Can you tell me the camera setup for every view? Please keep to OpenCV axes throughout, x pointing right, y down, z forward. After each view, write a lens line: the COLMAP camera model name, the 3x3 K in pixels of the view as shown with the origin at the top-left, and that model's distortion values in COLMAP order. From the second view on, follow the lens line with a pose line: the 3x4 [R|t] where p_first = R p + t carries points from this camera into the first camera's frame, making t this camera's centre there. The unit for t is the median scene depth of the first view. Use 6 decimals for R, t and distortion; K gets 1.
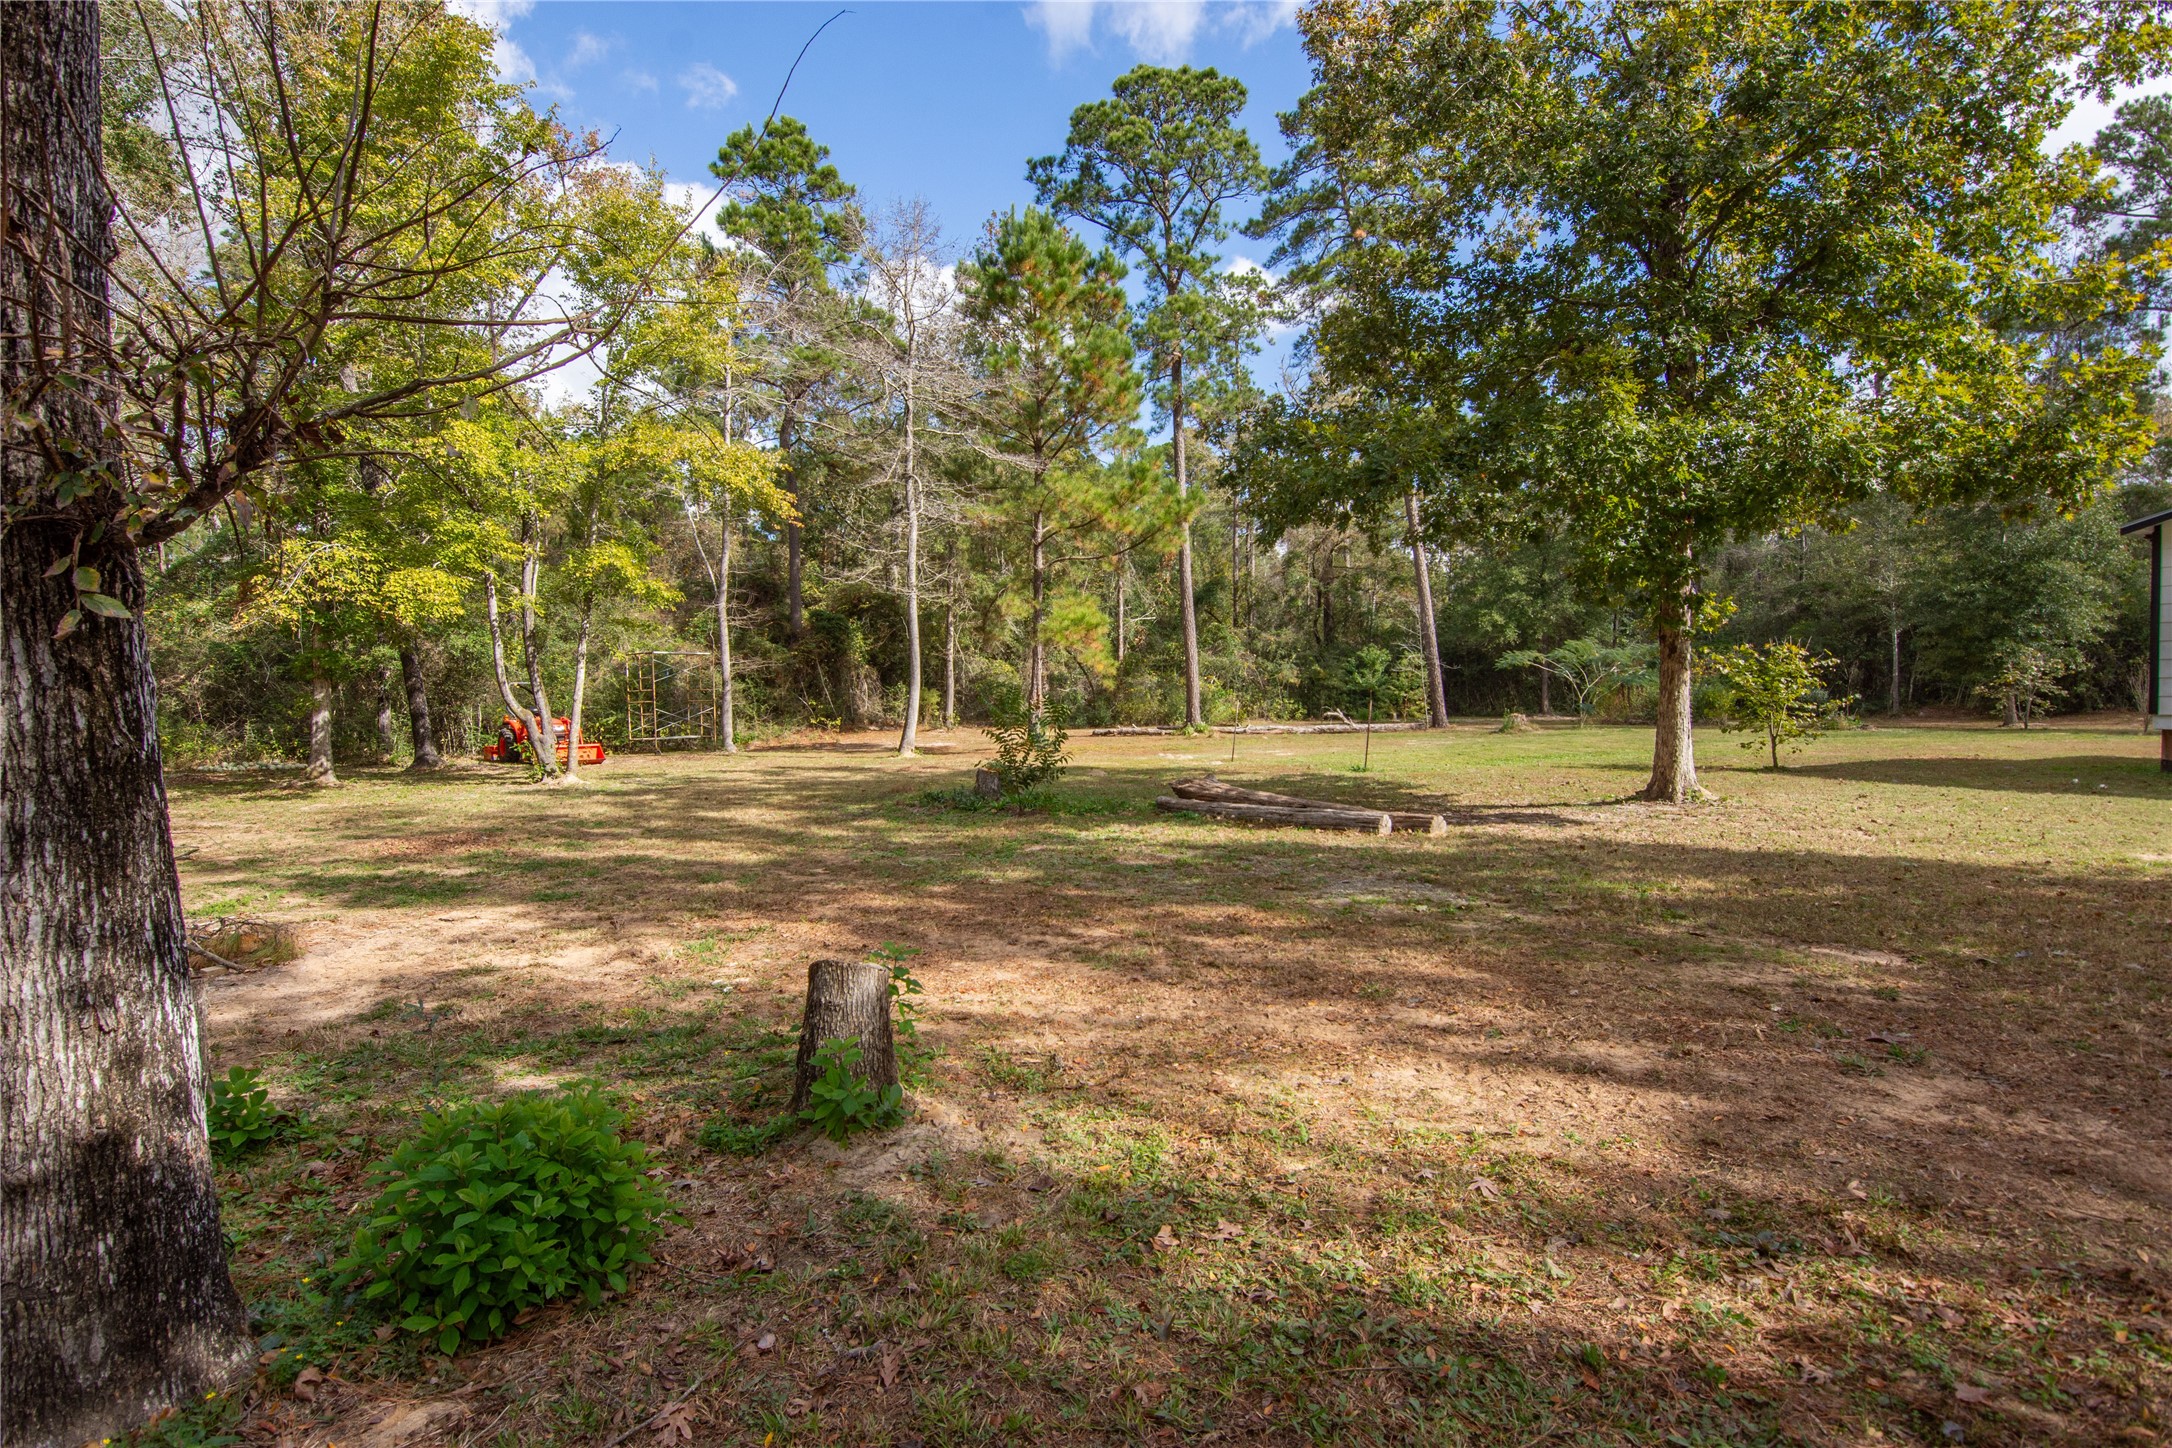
lens RADIAL K [[1093.1, 0, 1086.0], [0, 1093.1, 724.0], [0, 0, 1]] dist [-0.002591, -0.000325]
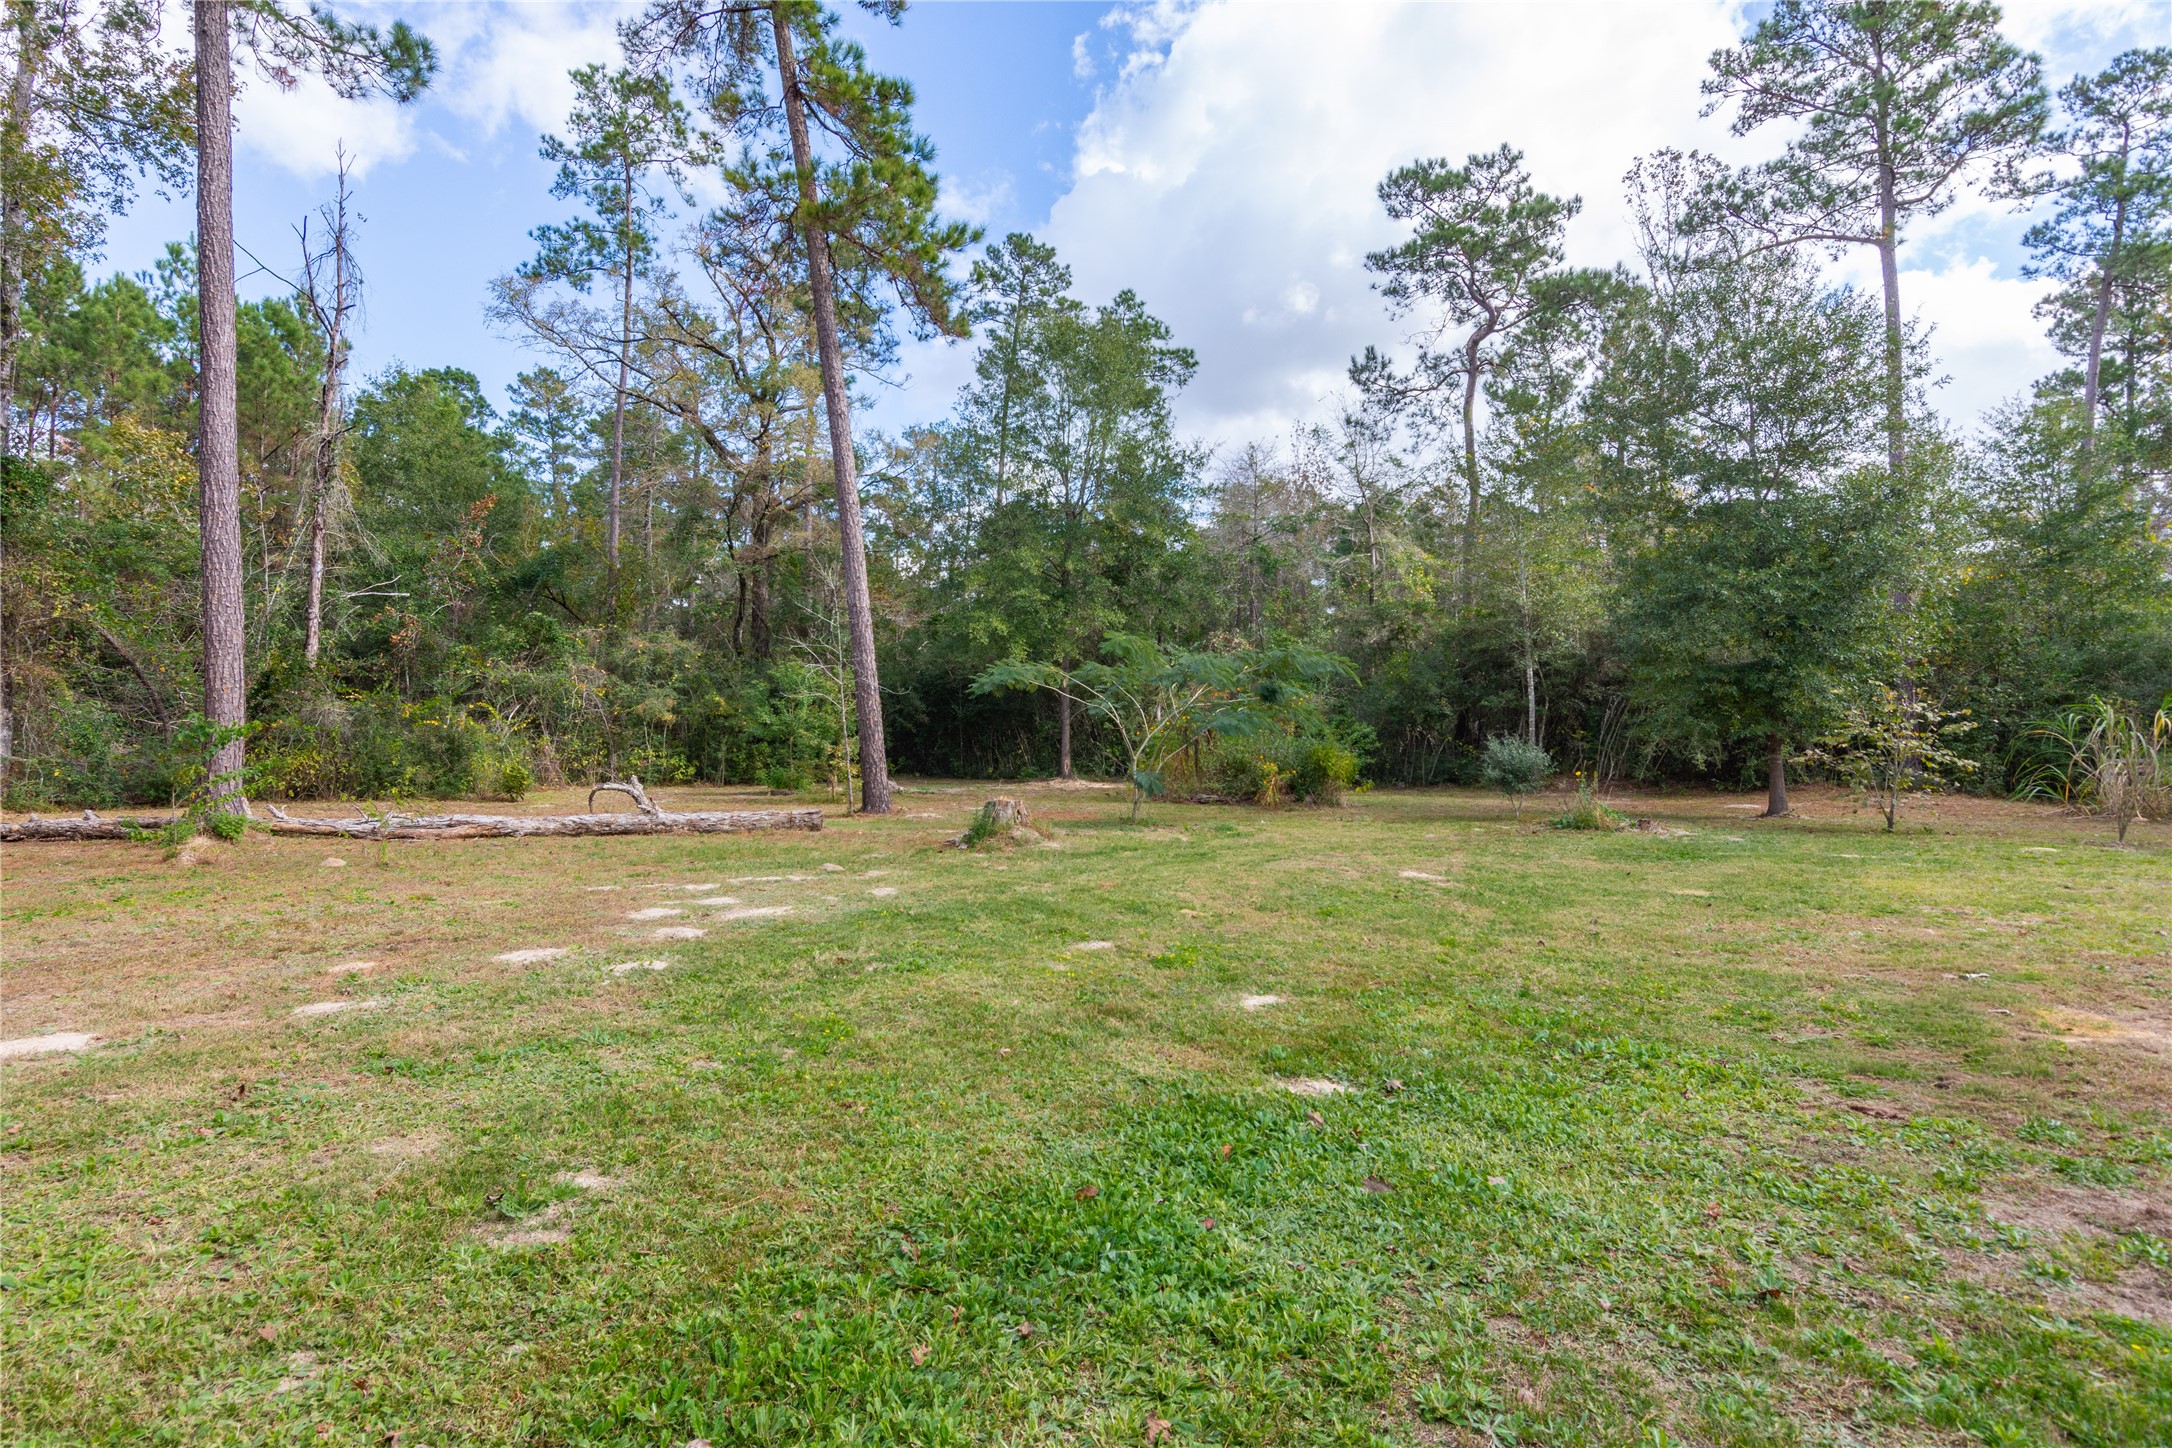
lens RADIAL K [[1093.1, 0, 1086.0], [0, 1093.1, 724.0], [0, 0, 1]] dist [-0.002591, -0.000325]
pose [[0.914242, 0.029543, 0.404091, 0.173263], [-0.009462, 0.998623, -0.051603, -0.009234], [-0.405059, 0.043354, 0.913262, 0.415641]]
